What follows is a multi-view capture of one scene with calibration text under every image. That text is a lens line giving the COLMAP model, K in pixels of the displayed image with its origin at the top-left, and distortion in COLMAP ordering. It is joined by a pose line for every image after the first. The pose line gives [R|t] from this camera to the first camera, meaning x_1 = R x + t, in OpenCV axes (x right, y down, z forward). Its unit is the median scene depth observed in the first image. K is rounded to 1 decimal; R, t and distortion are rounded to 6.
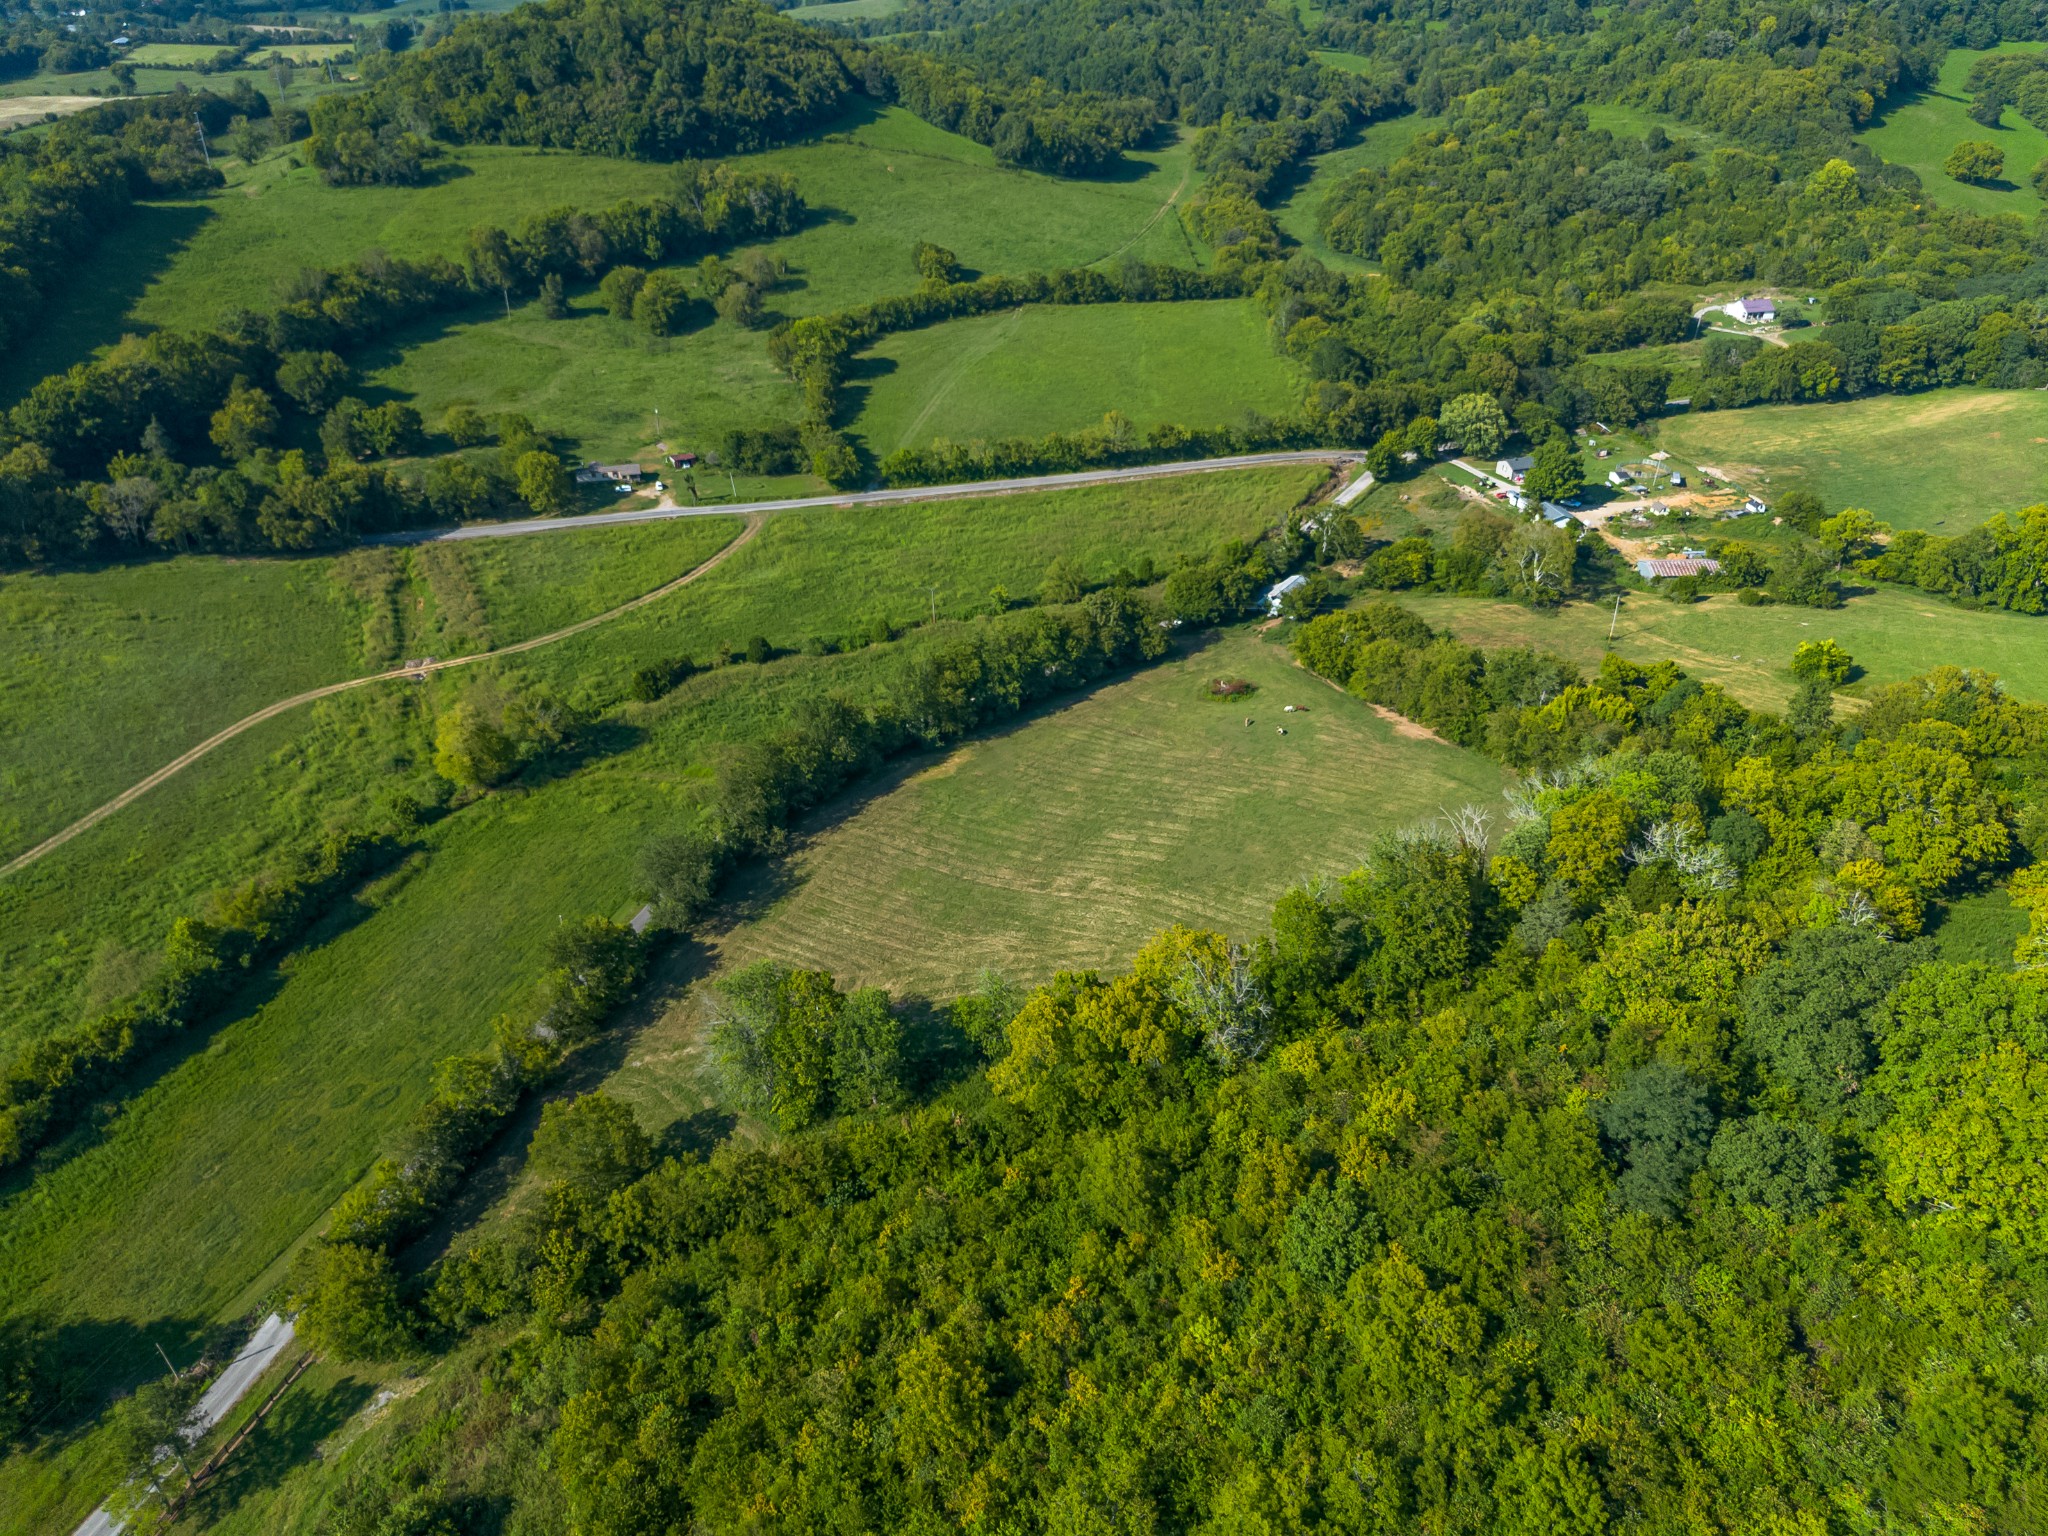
lens RADIAL K [[1472.1, 0, 1025.0], [0, 1472.1, 780.3], [0, 0, 1]] dist [0.057777, -0.029294]
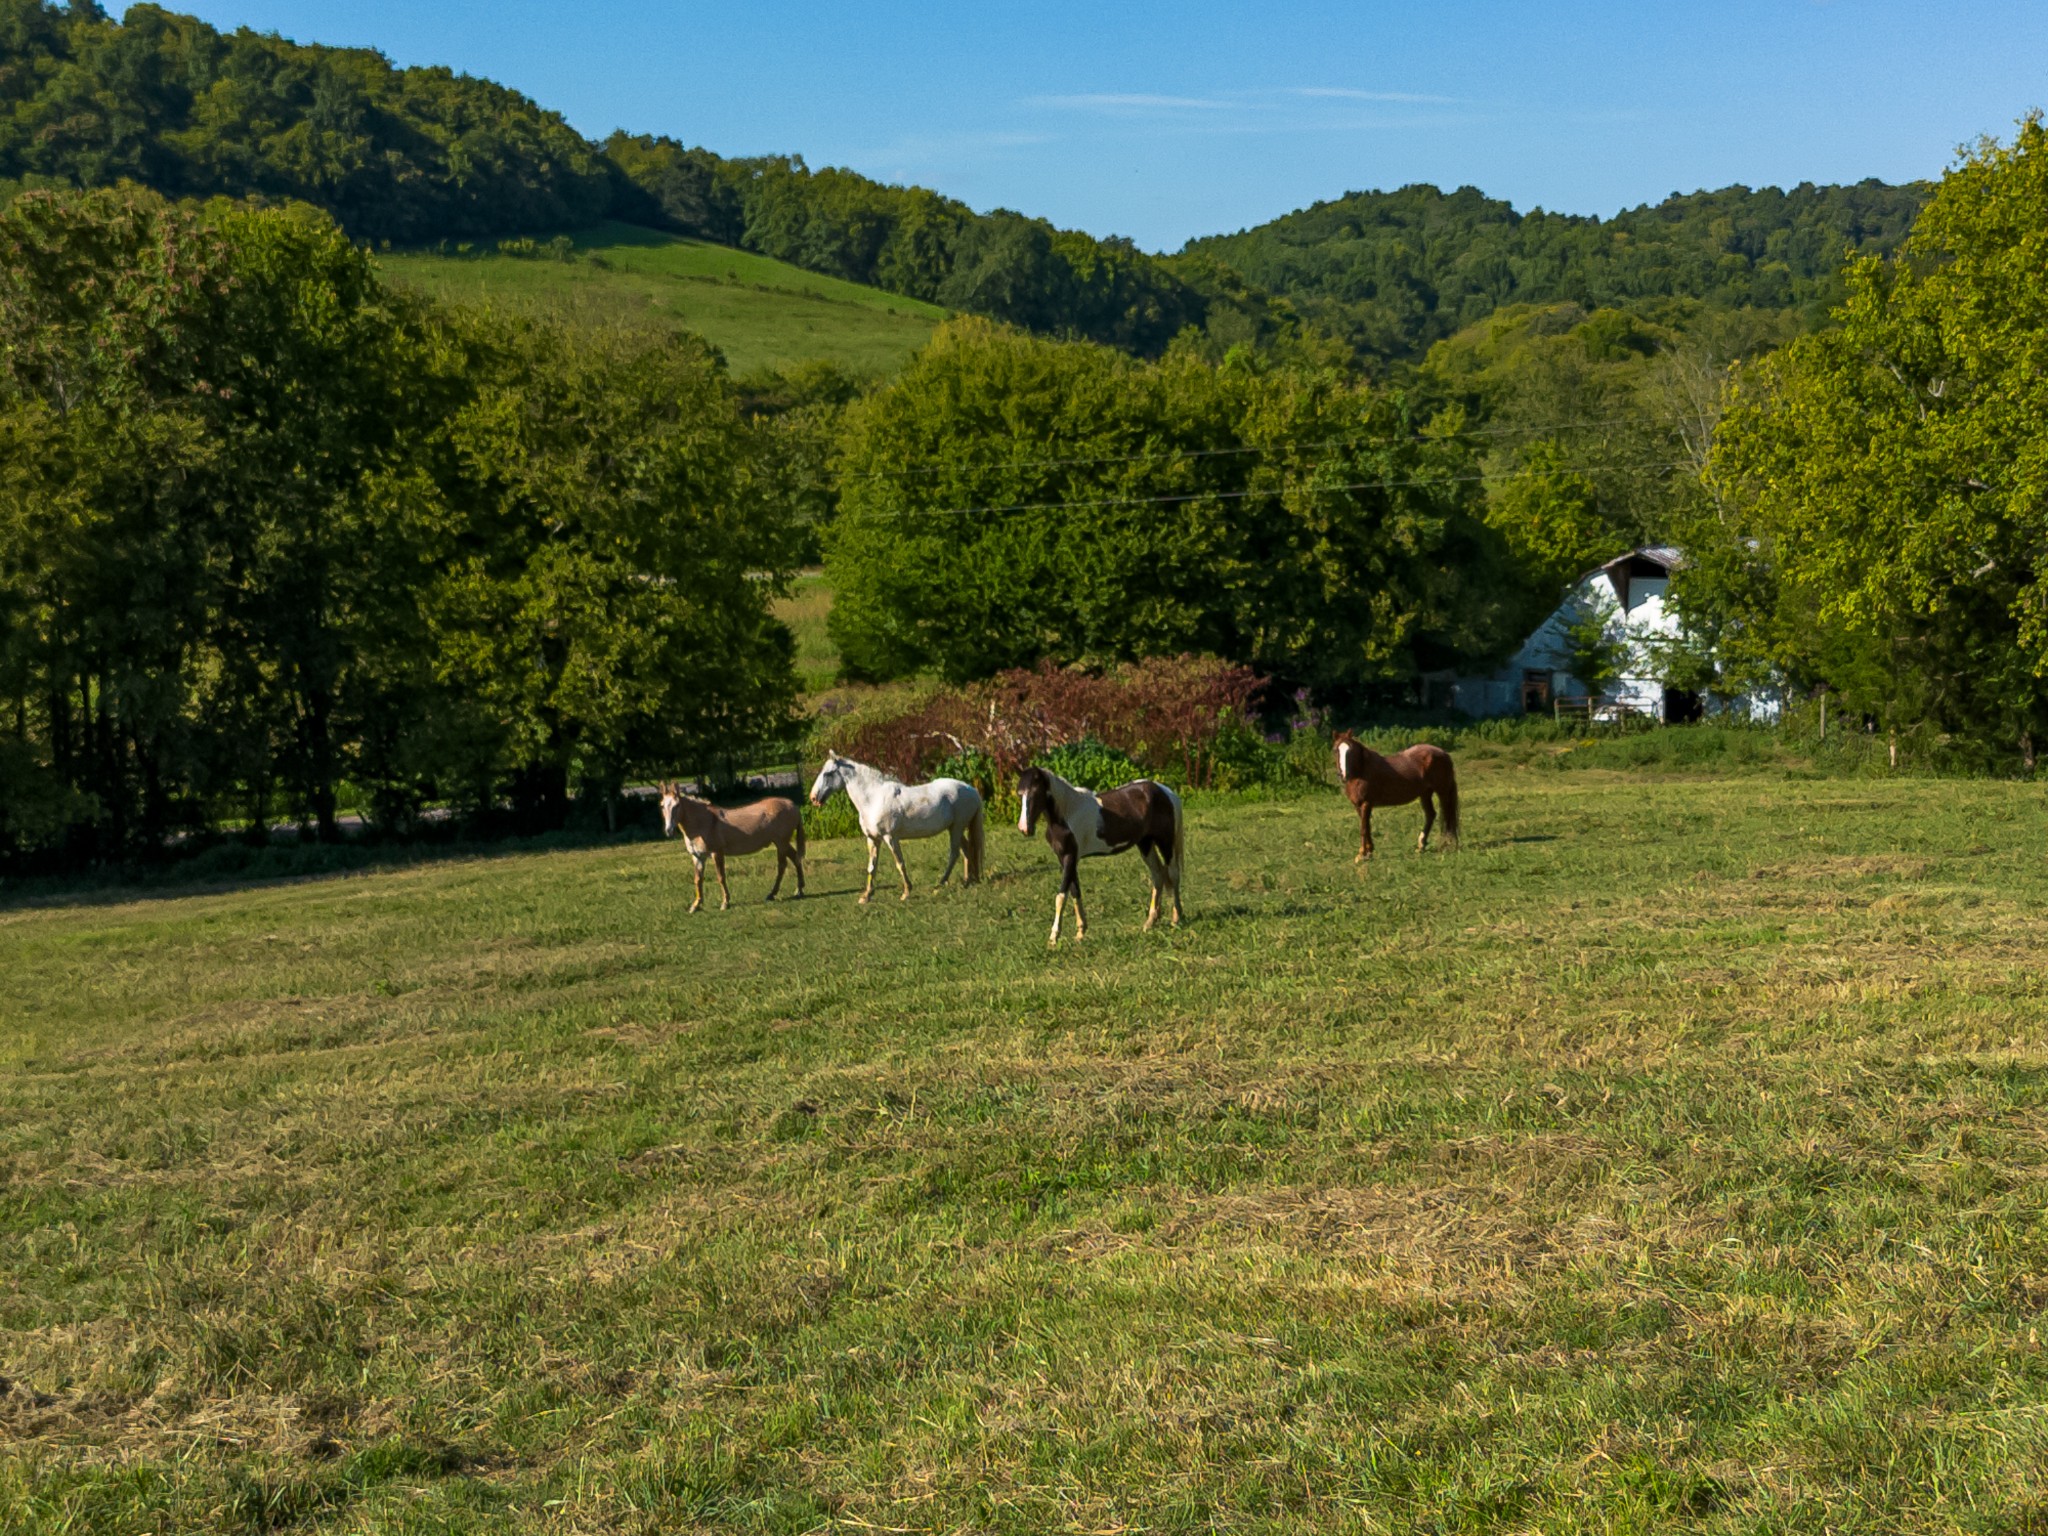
lens RADIAL K [[2955.6, 0, 1029.8], [0, 2955.6, 782.5], [0, 0, 1]] dist [0.060337, 0.000000]
pose [[0.996586, 0.001479, -0.082548, 0.109571], [-0.035190, 0.912079, -0.408501, 0.010471], [0.074686, 0.410011, 0.909018, 0.604721]]
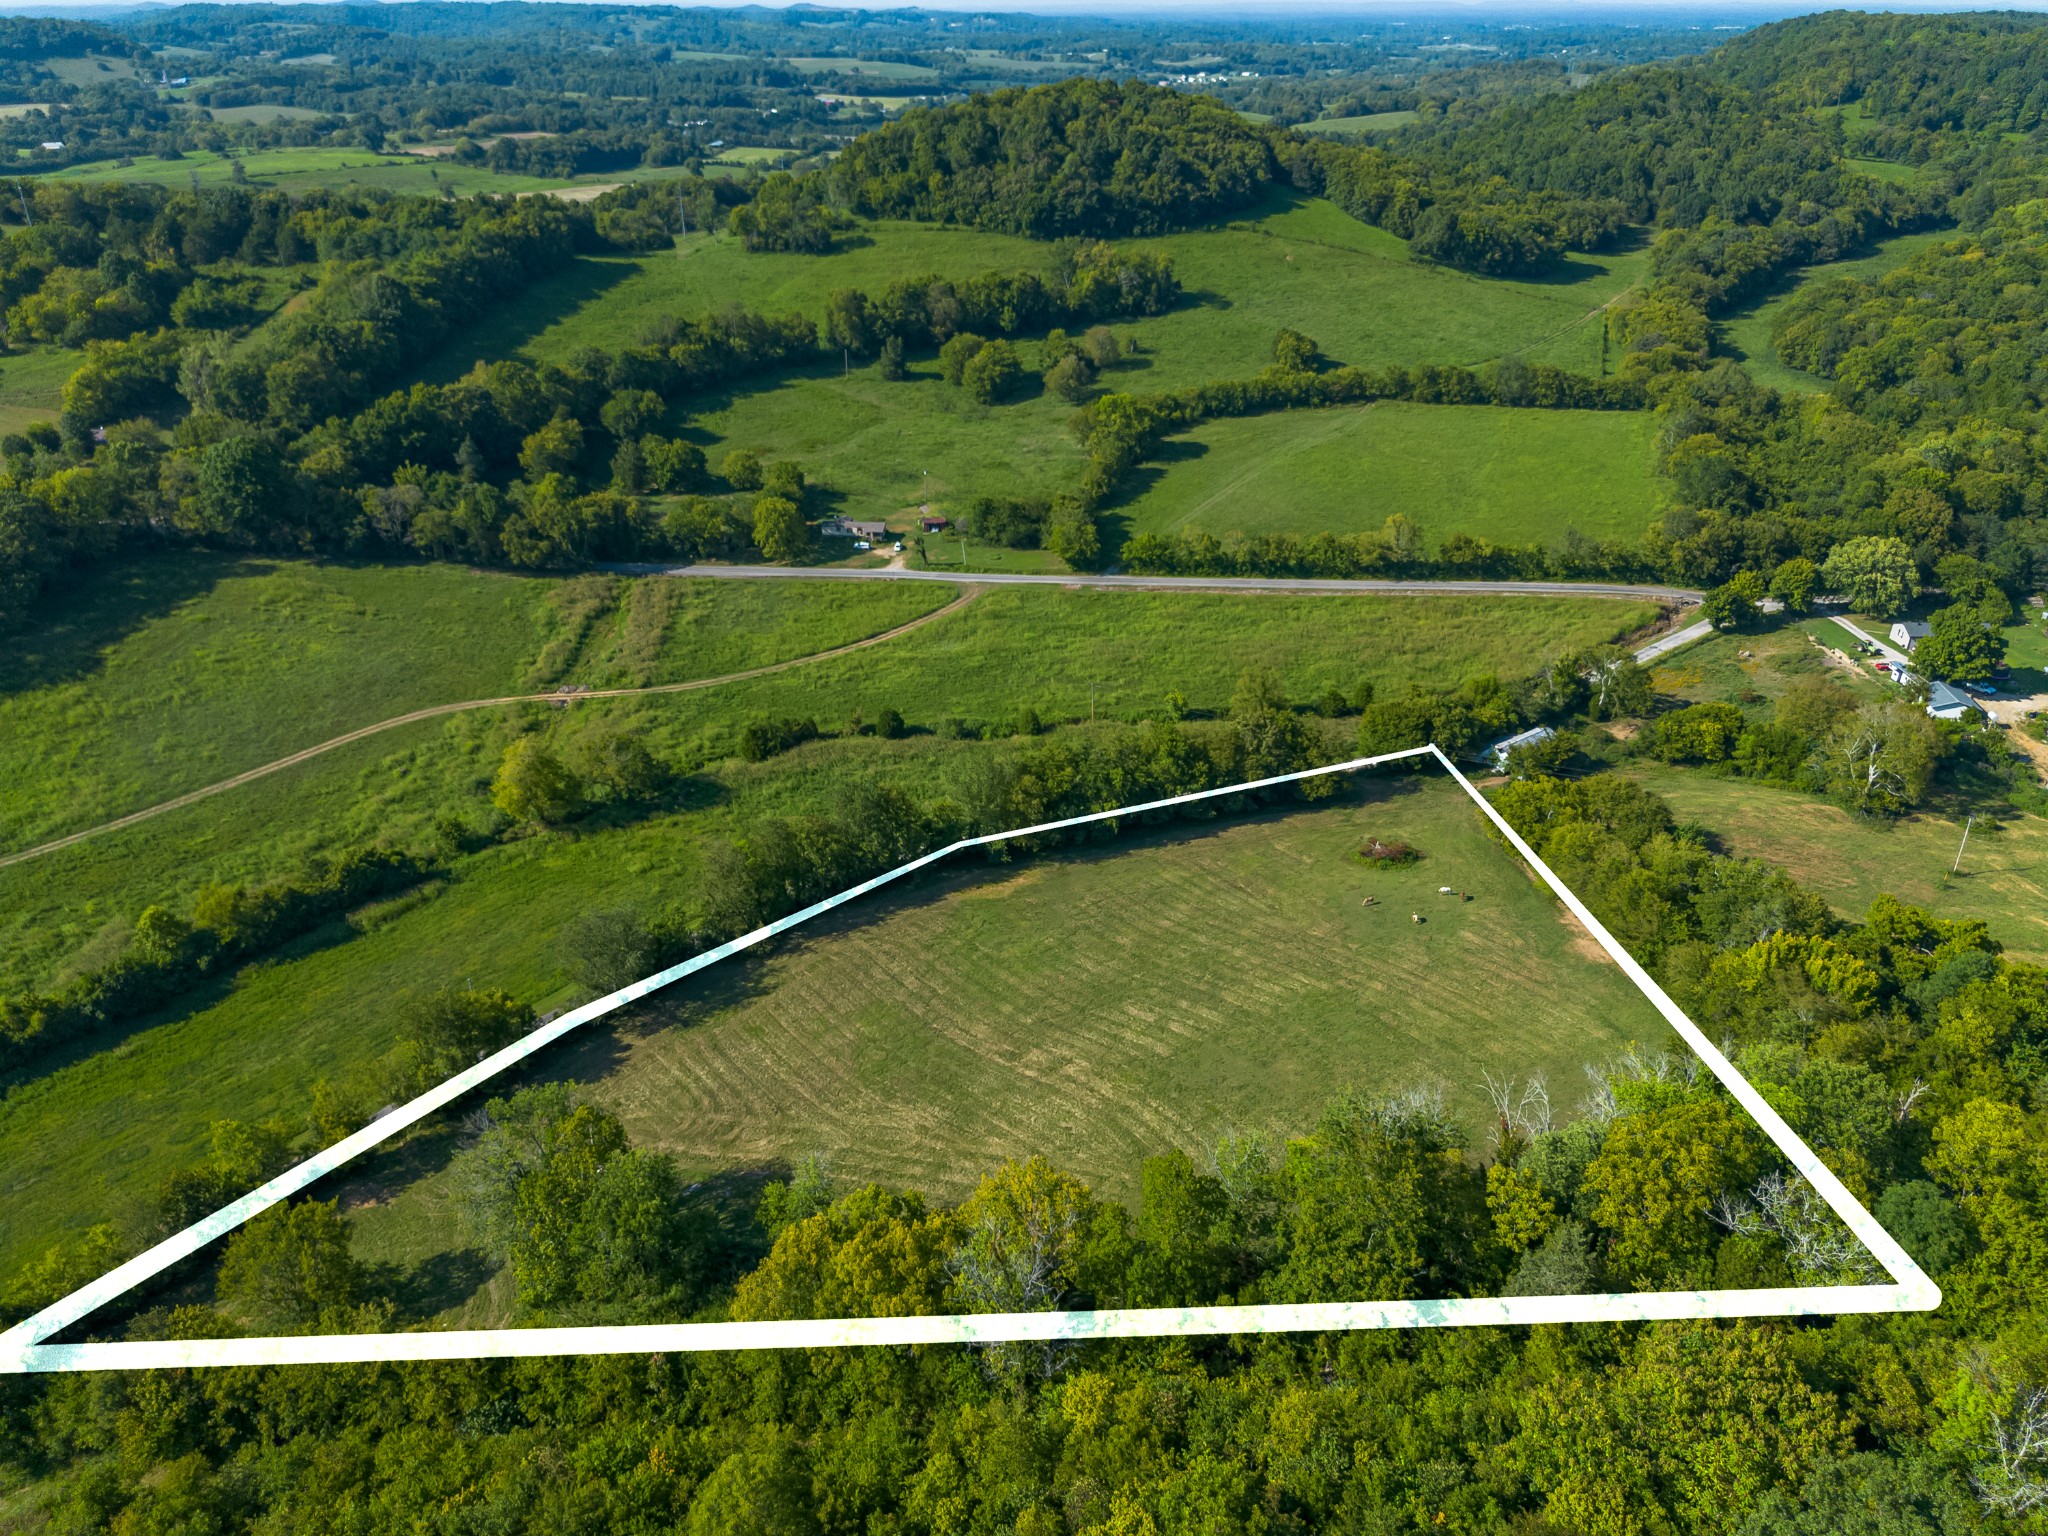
lens RADIAL K [[1452.4, 0, 1020.6], [0, 1452.4, 773.8], [0, 0, 1]] dist [0.070191, -0.046238]
pose [[0.940983, 0.150404, -0.303198, 0.135240], [-0.170636, 0.984472, -0.041219, -0.027524], [0.292291, 0.090523, 0.952036, 0.134389]]
